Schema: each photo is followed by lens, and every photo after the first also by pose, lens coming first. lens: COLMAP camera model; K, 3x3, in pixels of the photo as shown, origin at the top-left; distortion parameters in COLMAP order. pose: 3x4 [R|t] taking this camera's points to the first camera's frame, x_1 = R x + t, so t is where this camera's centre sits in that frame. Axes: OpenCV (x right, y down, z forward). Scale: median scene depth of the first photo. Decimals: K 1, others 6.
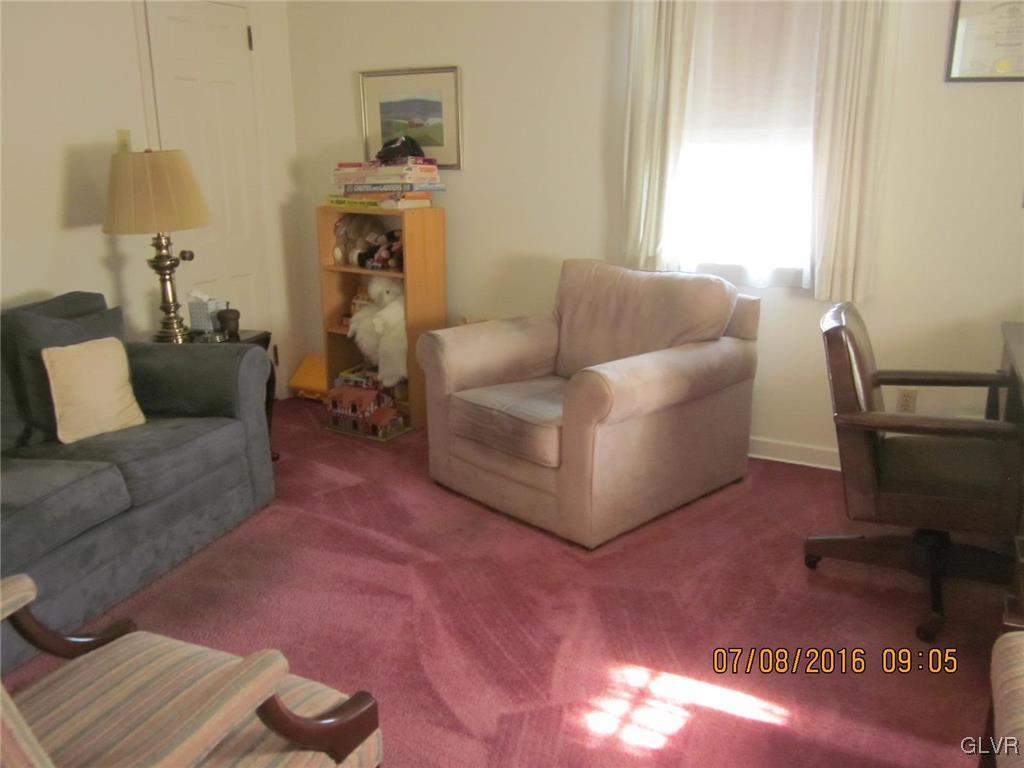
lens RADIAL K [[868.8, 0, 517.5], [0, 868.8, 383.6], [0, 0, 1]] dist [-0.027818, -0.008853]
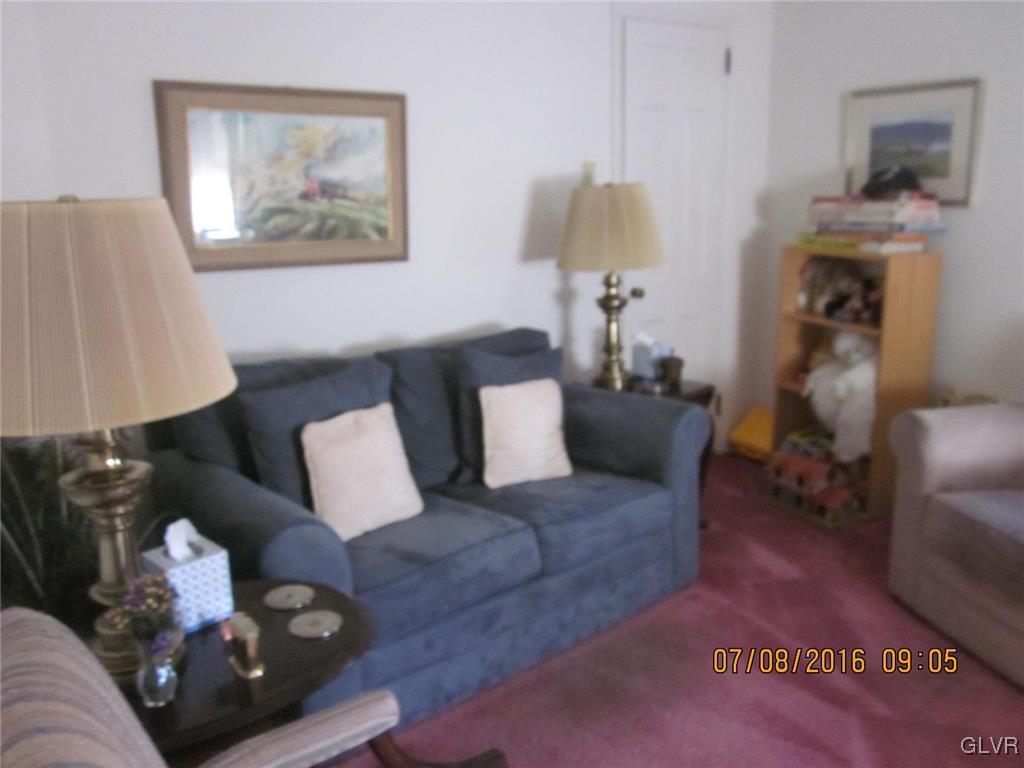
lens RADIAL K [[868.8, 0, 517.5], [0, 868.8, 383.6], [0, 0, 1]] dist [-0.027818, -0.008853]
pose [[0.871430, 0.101858, -0.479829, -0.034173], [-0.115831, 0.993269, 0.000489, -0.039477], [0.476649, 0.055153, 0.877362, 0.121055]]
